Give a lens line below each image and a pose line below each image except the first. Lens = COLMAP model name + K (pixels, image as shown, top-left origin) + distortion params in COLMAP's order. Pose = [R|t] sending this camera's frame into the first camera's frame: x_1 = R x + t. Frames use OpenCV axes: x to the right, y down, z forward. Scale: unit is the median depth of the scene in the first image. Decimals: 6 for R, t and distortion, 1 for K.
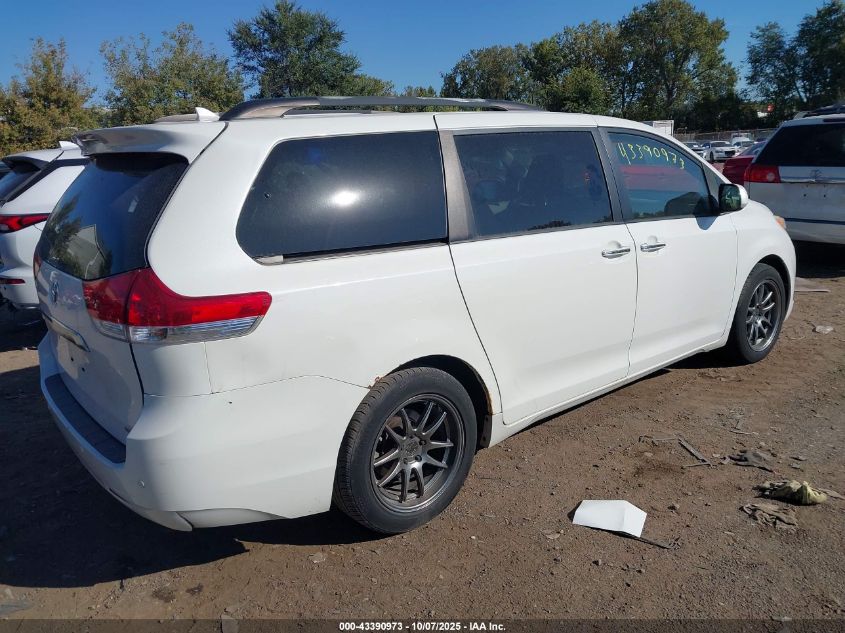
lens RADIAL K [[703.8, 0, 422.5], [0, 703.8, 316.5], [0, 0, 1]] dist [0.006507, 0.001100]
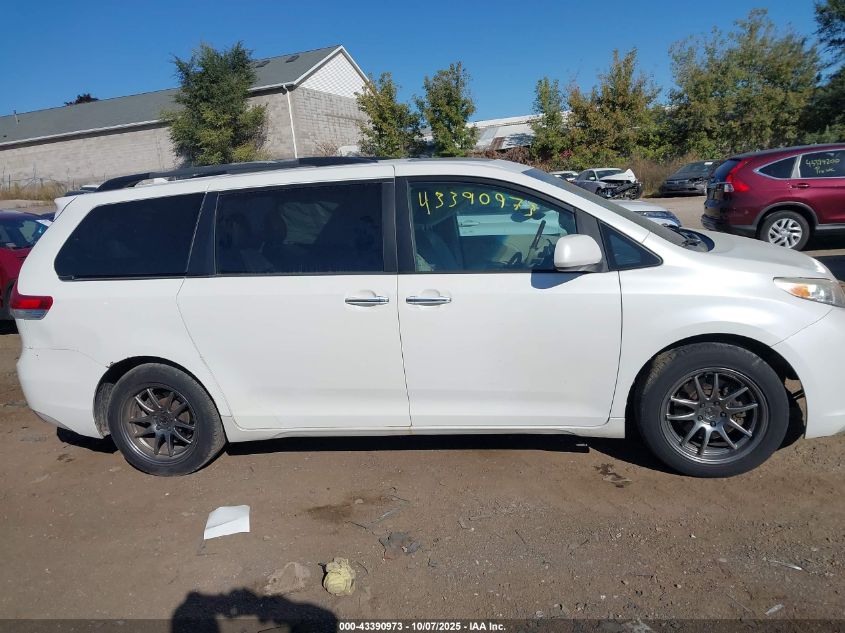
lens RADIAL K [[703.8, 0, 422.5], [0, 703.8, 316.5], [0, 0, 1]] dist [0.006507, 0.001100]
pose [[0.612648, 0.145672, -0.776815, 0.202990], [-0.126499, 0.988270, 0.085560, -0.030129], [0.780167, 0.045848, 0.623889, 0.075482]]
